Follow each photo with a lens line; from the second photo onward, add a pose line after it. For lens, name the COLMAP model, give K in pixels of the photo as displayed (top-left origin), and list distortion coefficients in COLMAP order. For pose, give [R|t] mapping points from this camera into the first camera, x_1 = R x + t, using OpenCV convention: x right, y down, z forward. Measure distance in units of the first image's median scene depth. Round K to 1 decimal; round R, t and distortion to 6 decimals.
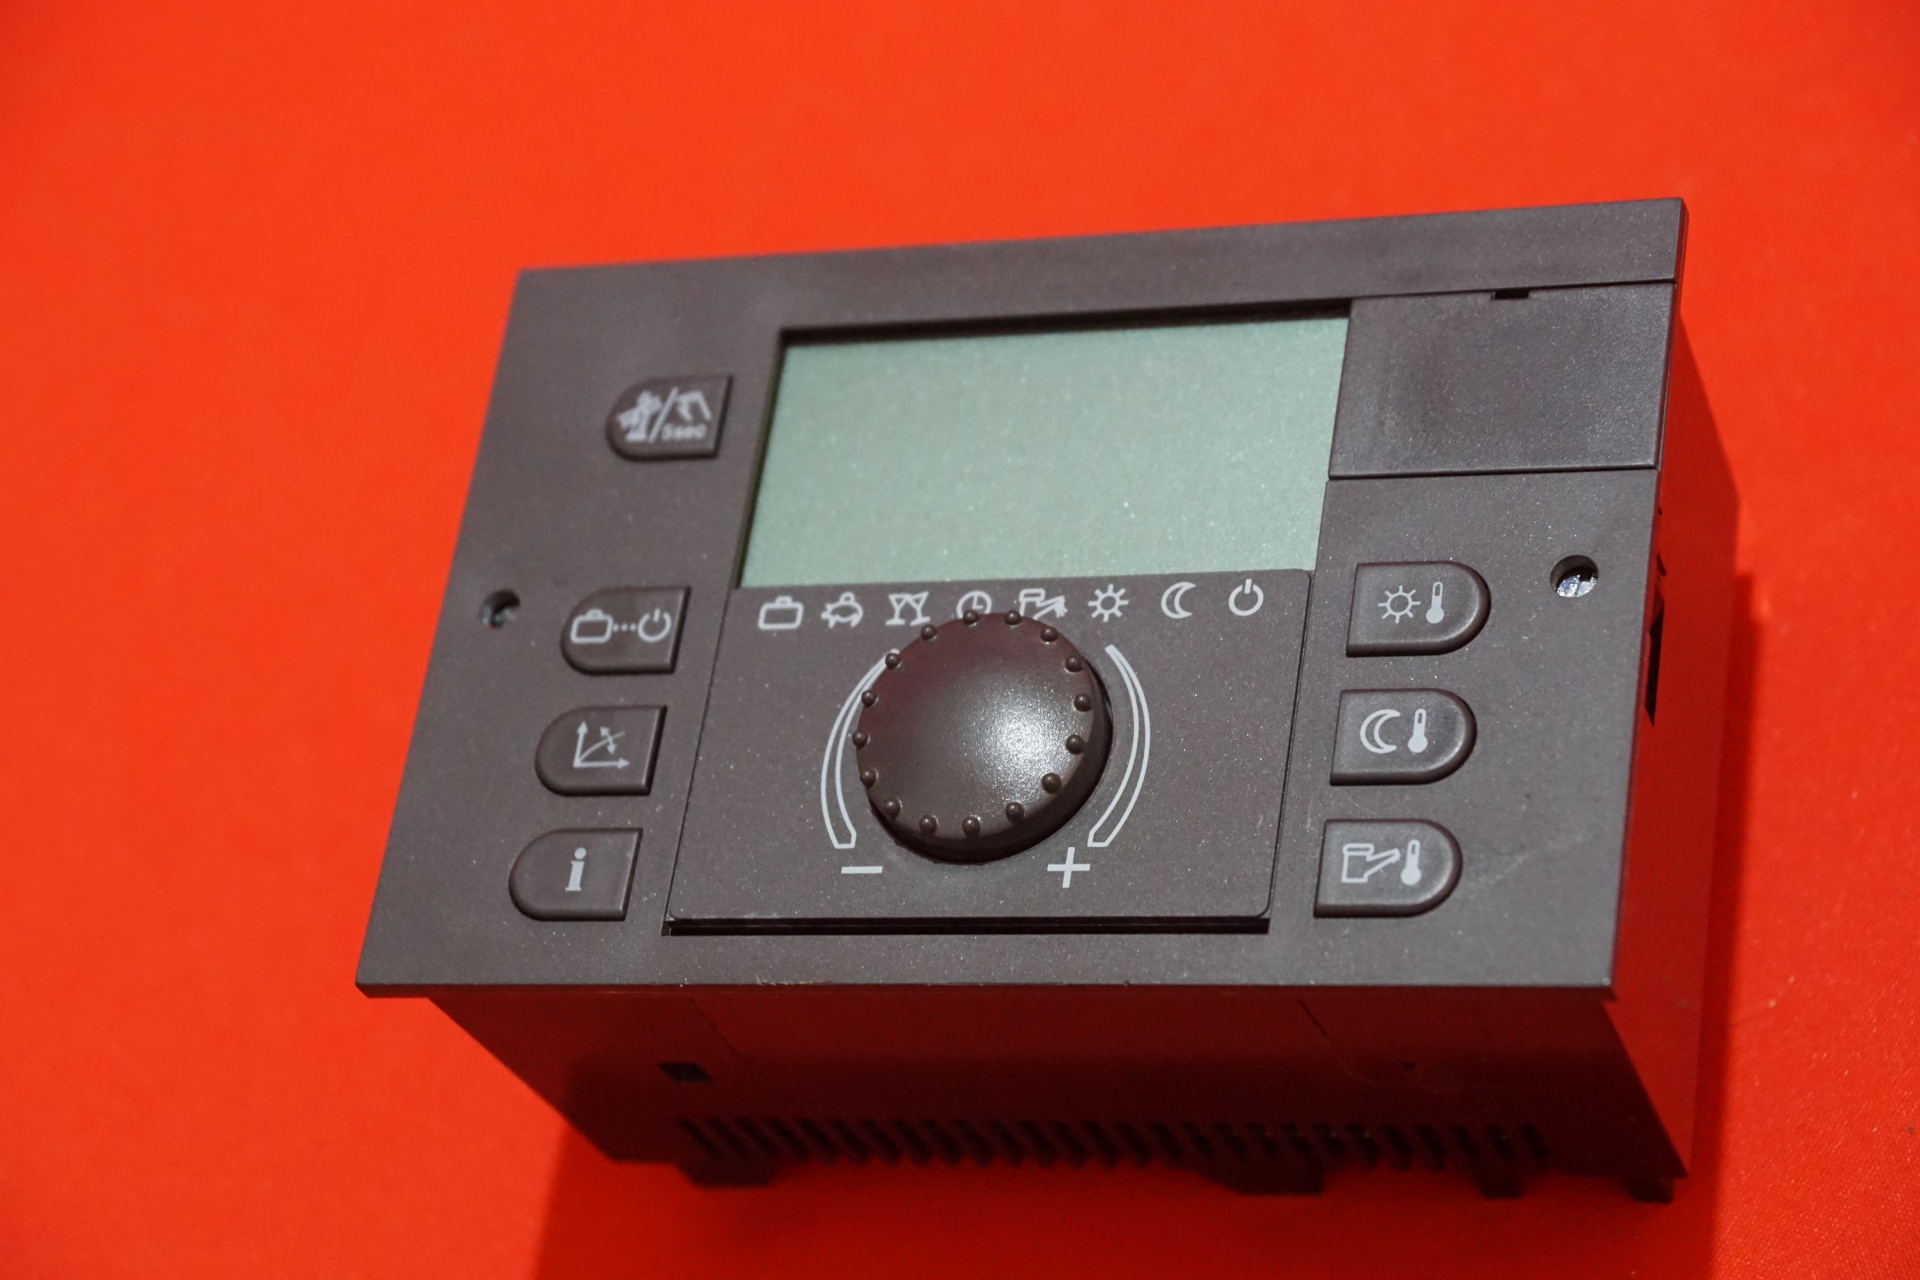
lens RADIAL K [[4676.2, 0, 960.0], [0, 4676.2, 640.0], [0, 0, 1]] dist [0.701040, -0.164883]
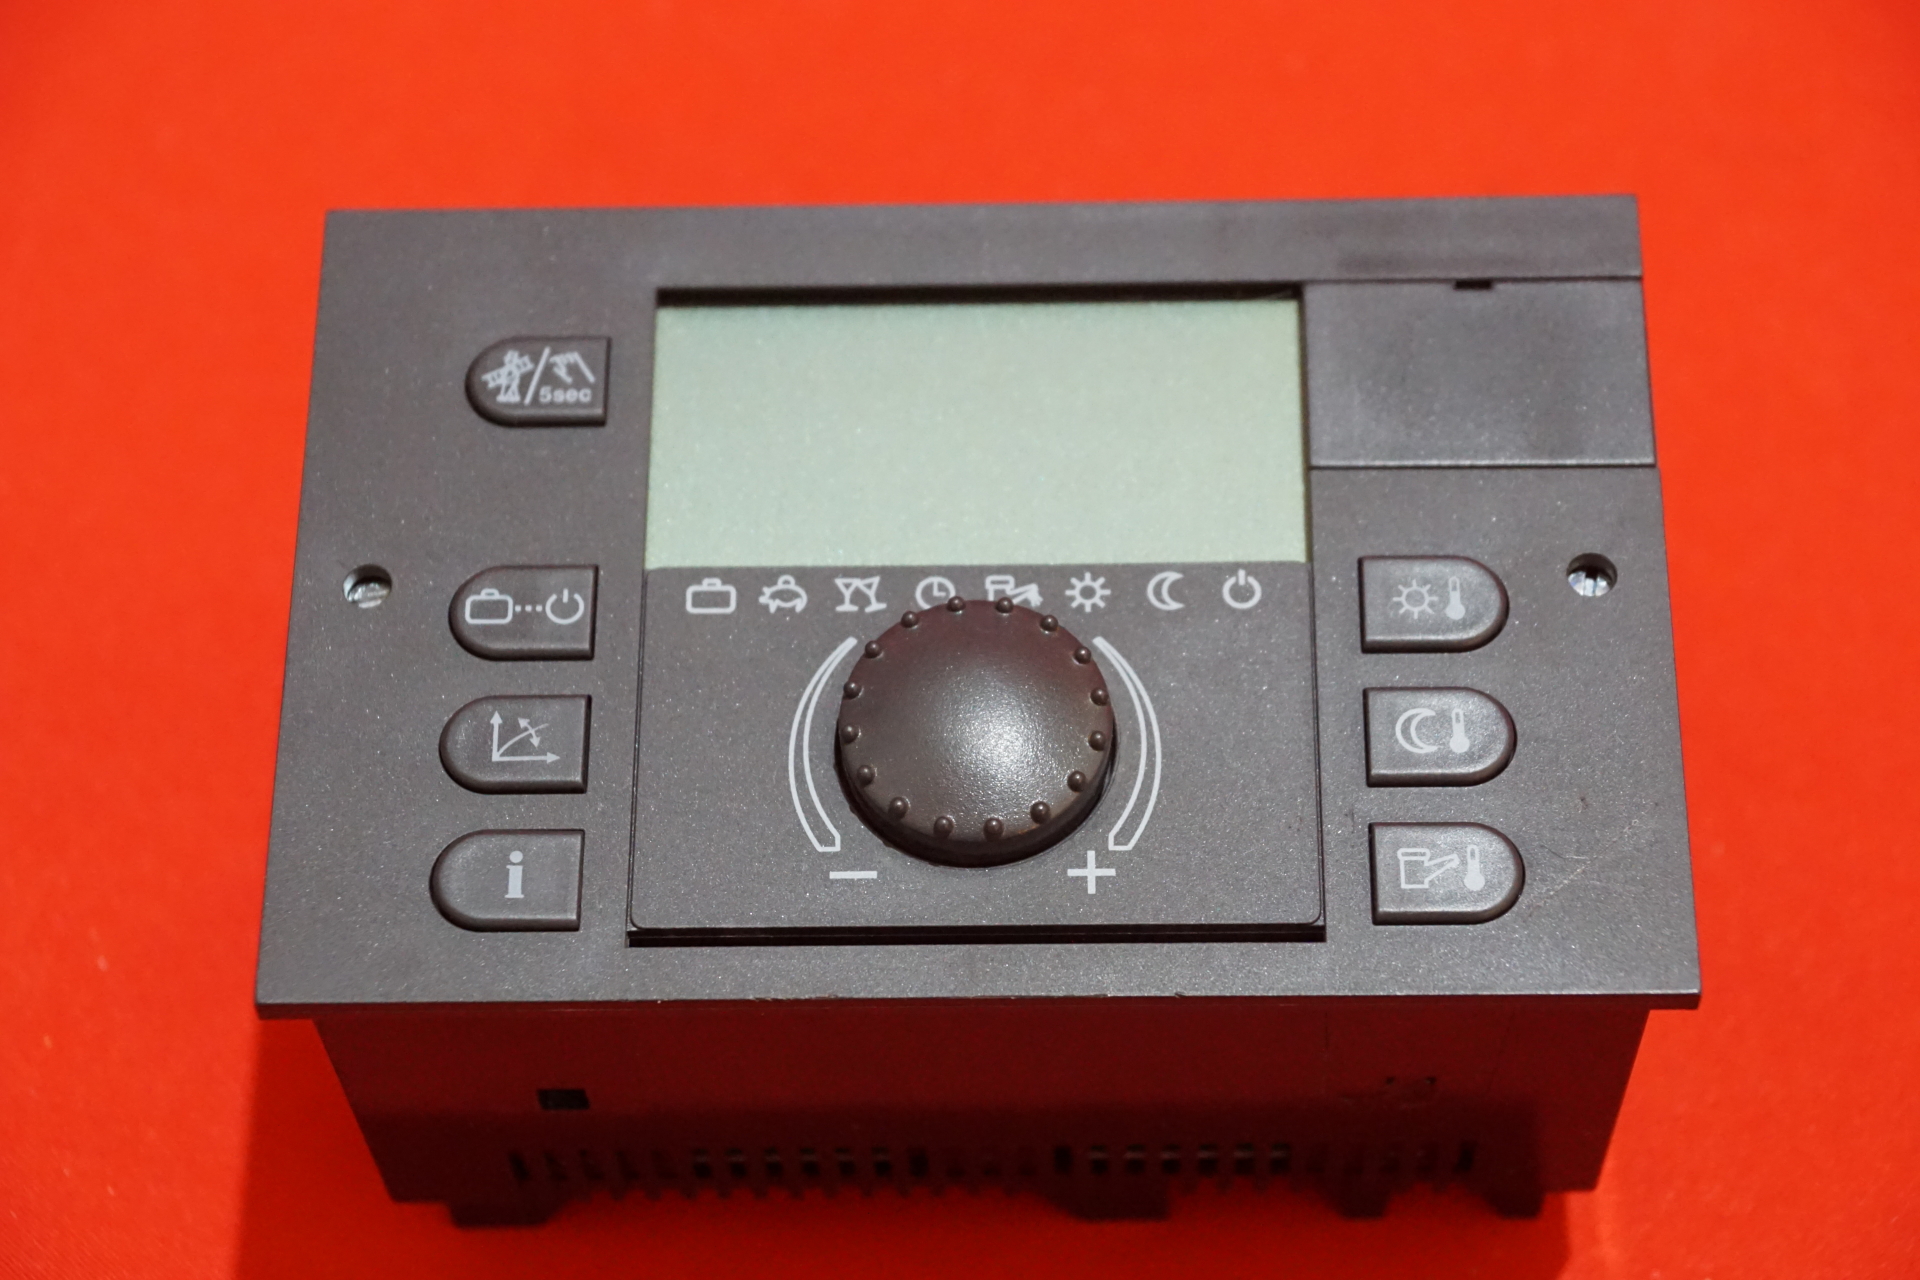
lens RADIAL K [[4676.2, 0, 960.0], [0, 4676.2, 640.0], [0, 0, 1]] dist [0.701040, -0.164883]
pose [[0.939580, 0.019231, 0.341789, -0.311652], [-0.016768, 0.999808, -0.010158, 0.011581], [-0.341919, 0.003814, 0.939722, 0.121827]]
